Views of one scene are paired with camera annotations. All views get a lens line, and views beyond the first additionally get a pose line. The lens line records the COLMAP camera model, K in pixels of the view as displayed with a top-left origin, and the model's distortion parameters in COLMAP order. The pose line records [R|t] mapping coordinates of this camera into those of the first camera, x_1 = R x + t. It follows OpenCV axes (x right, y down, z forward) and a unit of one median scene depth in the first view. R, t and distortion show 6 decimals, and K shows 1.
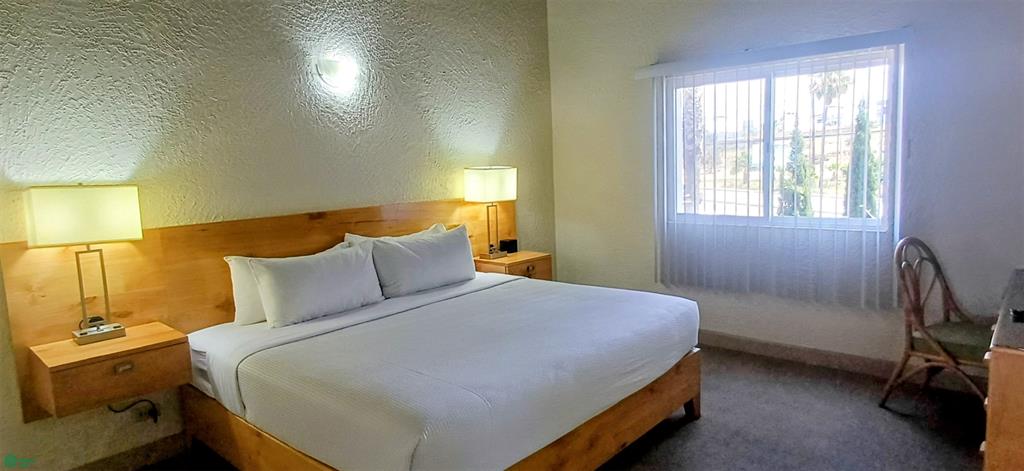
lens RADIAL K [[594.6, 0, 496.2], [0, 594.6, 231.4], [0, 0, 1]] dist [0.002328, -0.000078]
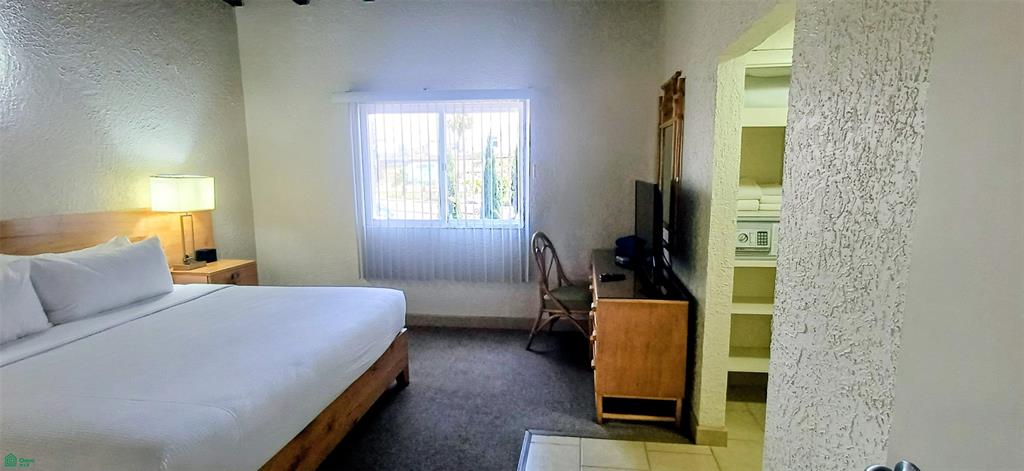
lens RADIAL K [[498.4, 0, 514.0], [0, 498.4, 236.7], [0, 0, 1]] dist [-0.001469, -0.000537]
pose [[0.816024, -0.042125, 0.576480, -0.048488], [0.039523, 0.999073, 0.017060, -0.001114], [-0.576665, 0.008863, 0.816933, 0.022606]]
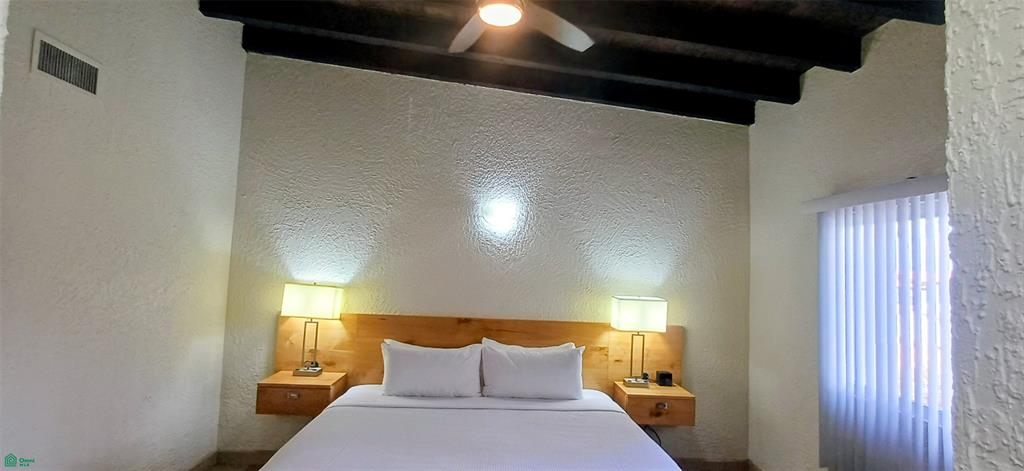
lens RADIAL K [[498.4, 0, 514.0], [0, 498.4, 236.7], [0, 0, 1]] dist [-0.001469, -0.000537]
pose [[0.707048, 0.019025, -0.706910, 0.540163], [-0.149461, 0.981077, -0.123086, -0.085763], [0.691191, 0.192683, 0.696511, 0.251437]]
